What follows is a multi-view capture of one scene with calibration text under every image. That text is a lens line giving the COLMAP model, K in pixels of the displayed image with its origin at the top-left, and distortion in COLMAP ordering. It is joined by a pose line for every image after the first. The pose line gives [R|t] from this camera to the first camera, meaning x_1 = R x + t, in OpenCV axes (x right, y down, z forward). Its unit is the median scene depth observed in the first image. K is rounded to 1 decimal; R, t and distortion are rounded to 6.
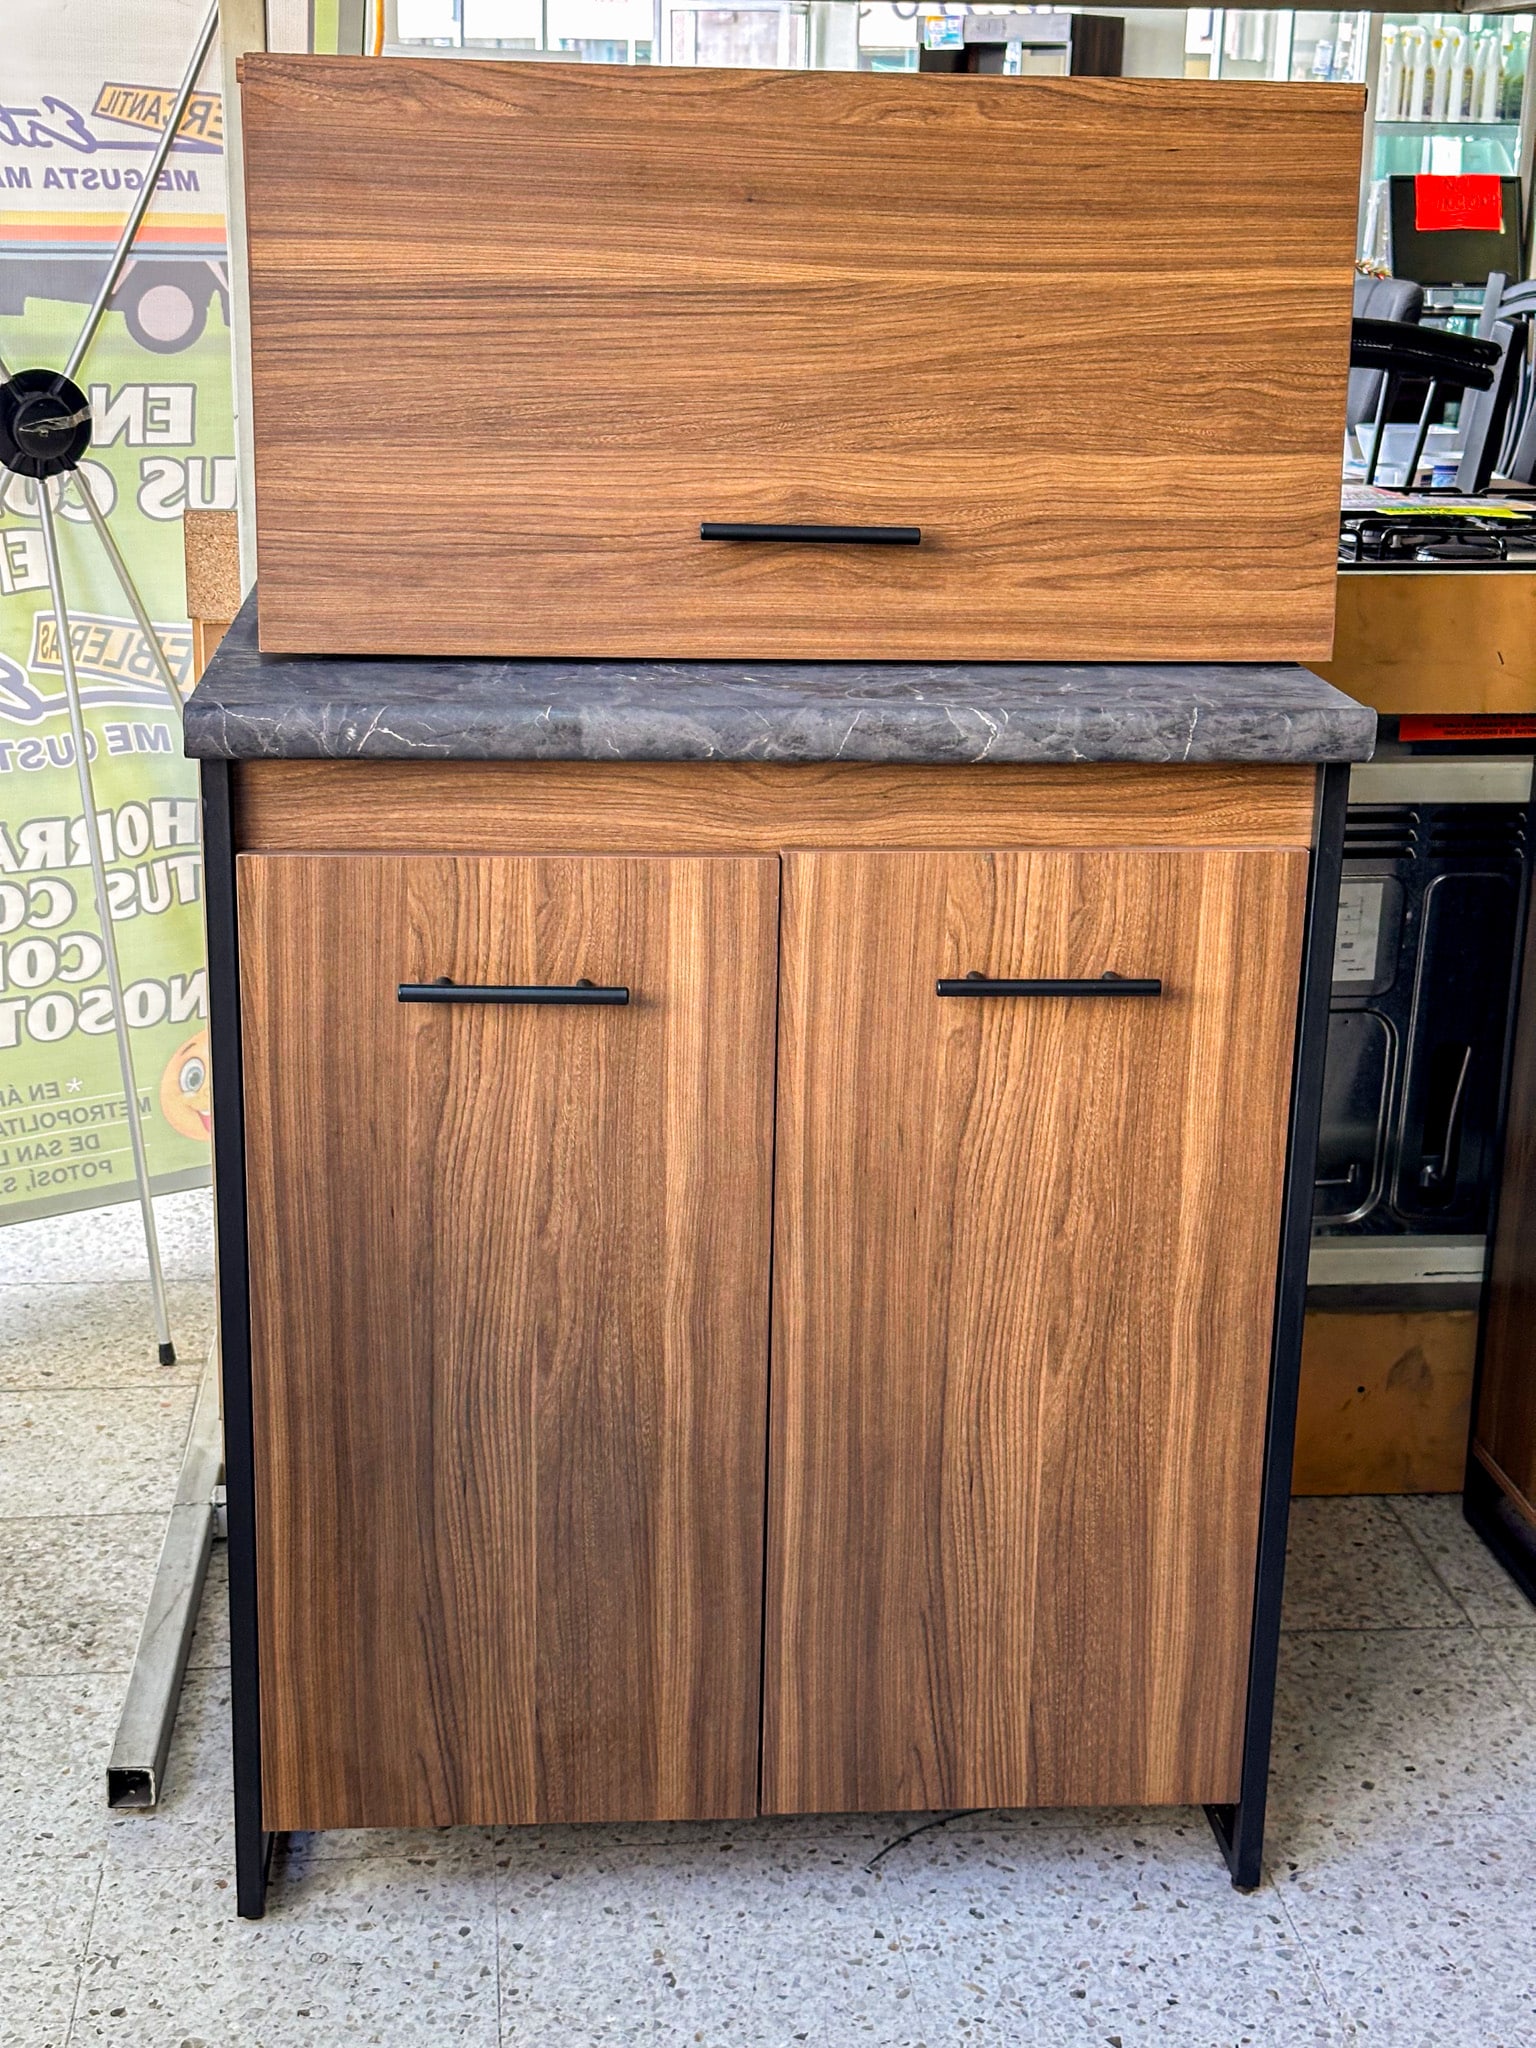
lens RADIAL K [[2826.1, 0, 768.0], [0, 2826.1, 1024.0], [0, 0, 1]] dist [0.183982, -0.351750]
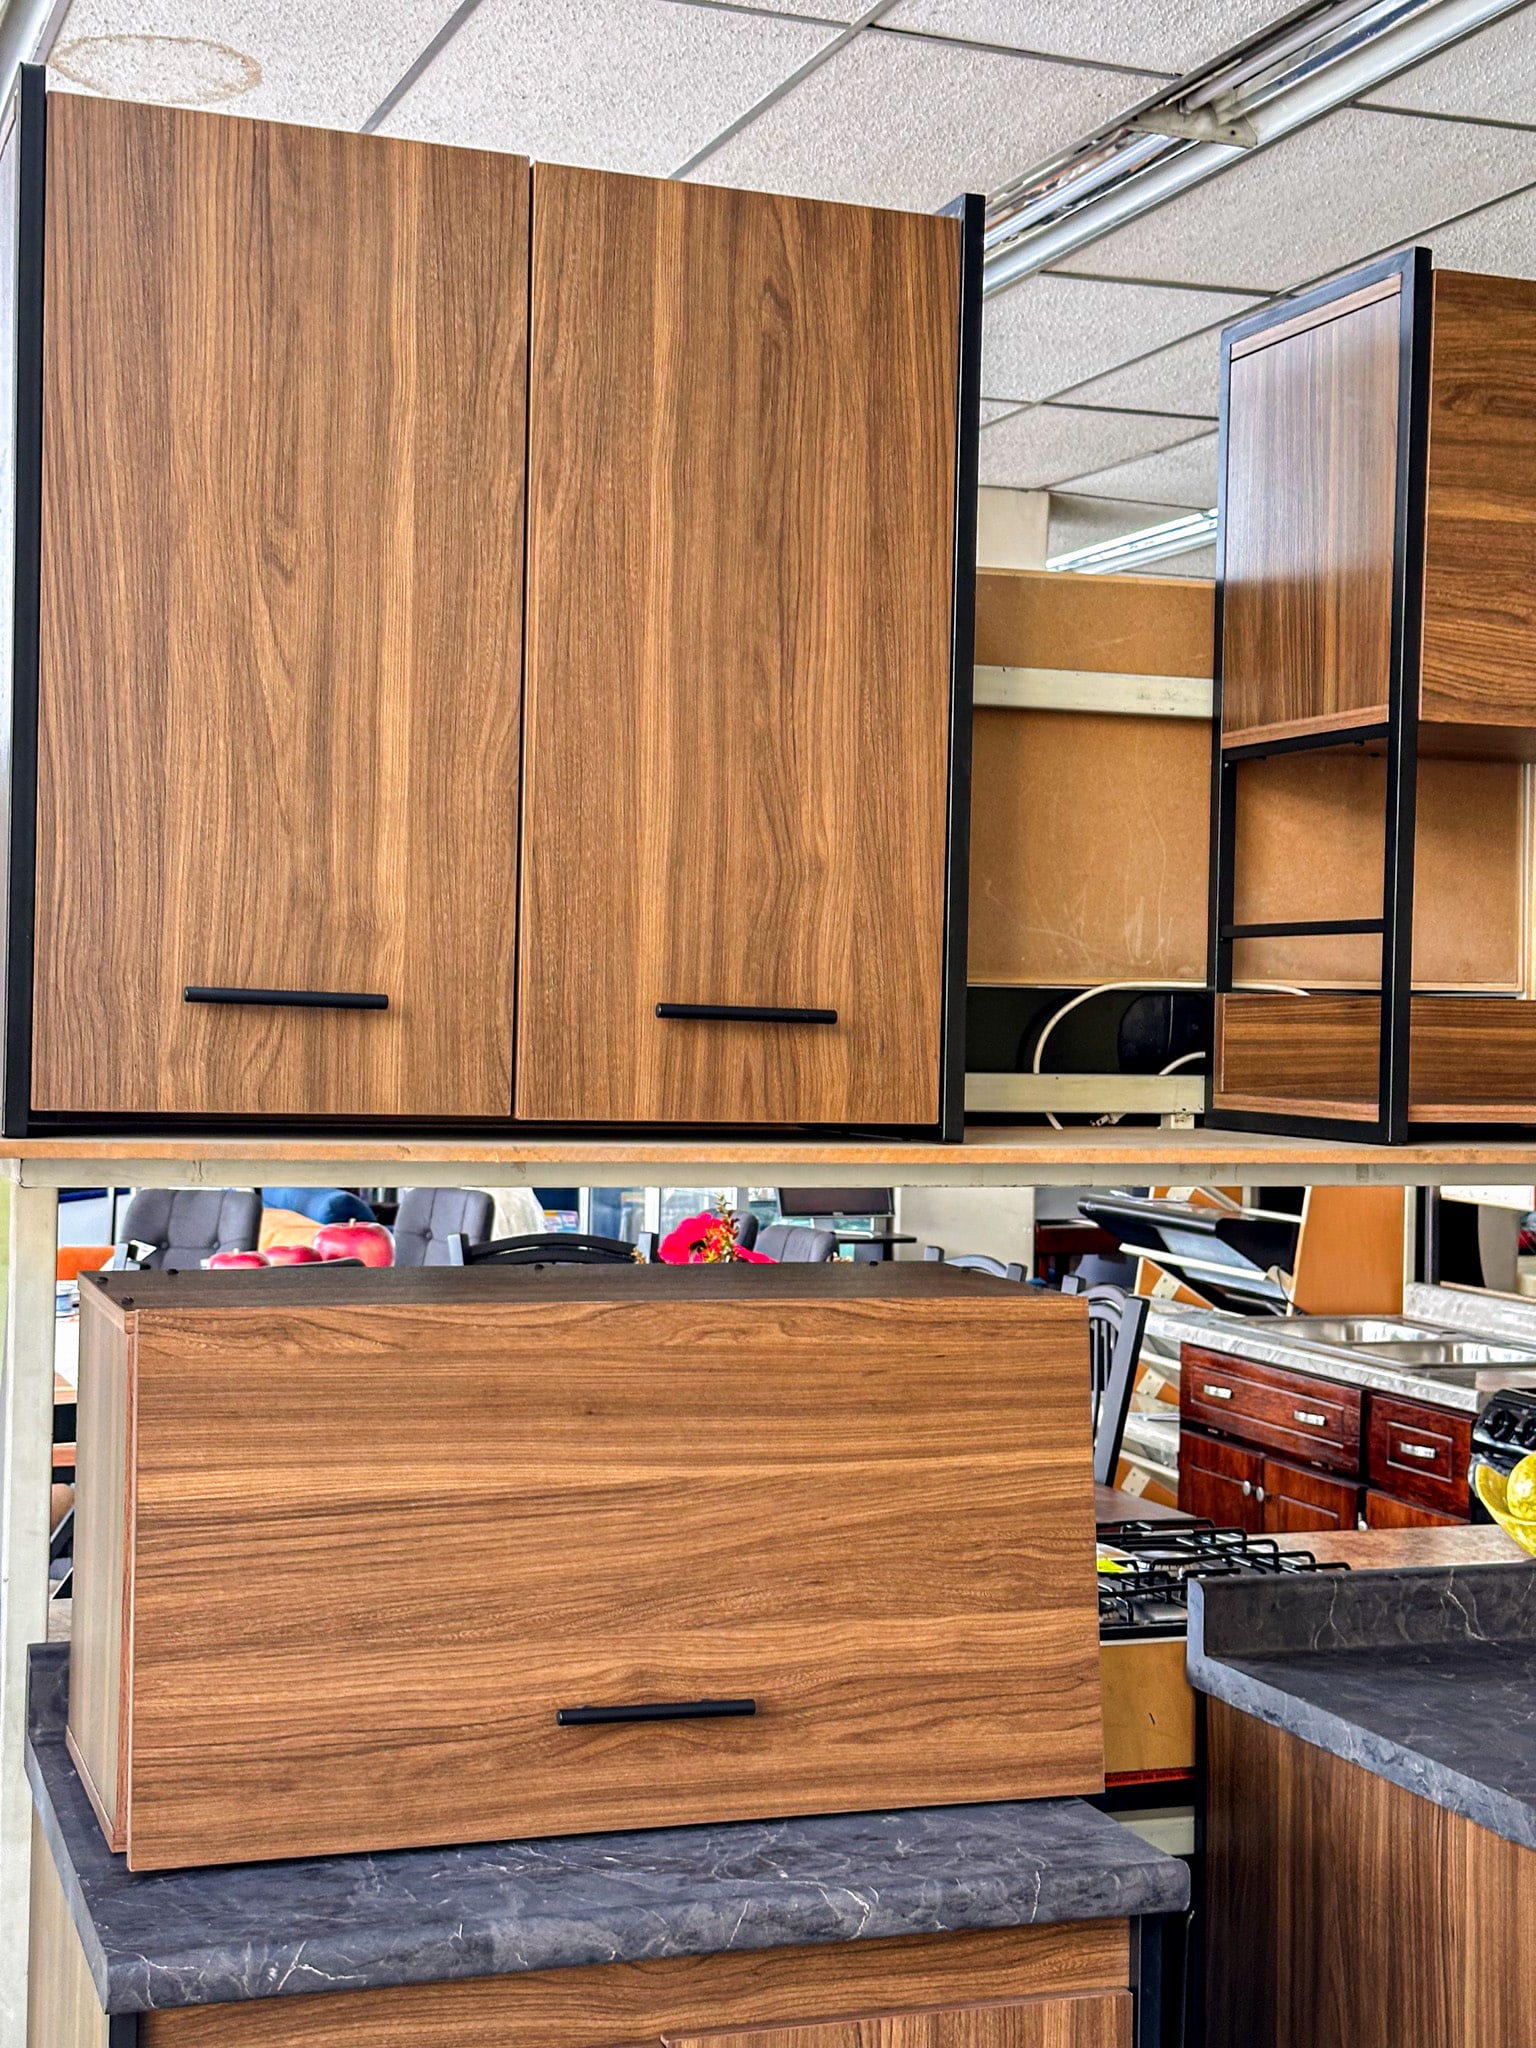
lens RADIAL K [[2826.1, 0, 768.0], [0, 2826.1, 1024.0], [0, 0, 1]] dist [0.183982, -0.351750]
pose [[0.969668, -0.004859, 0.244376, -0.208329], [0.074062, 0.958640, -0.274815, -0.121910], [-0.232934, 0.284578, 0.929923, -0.095438]]
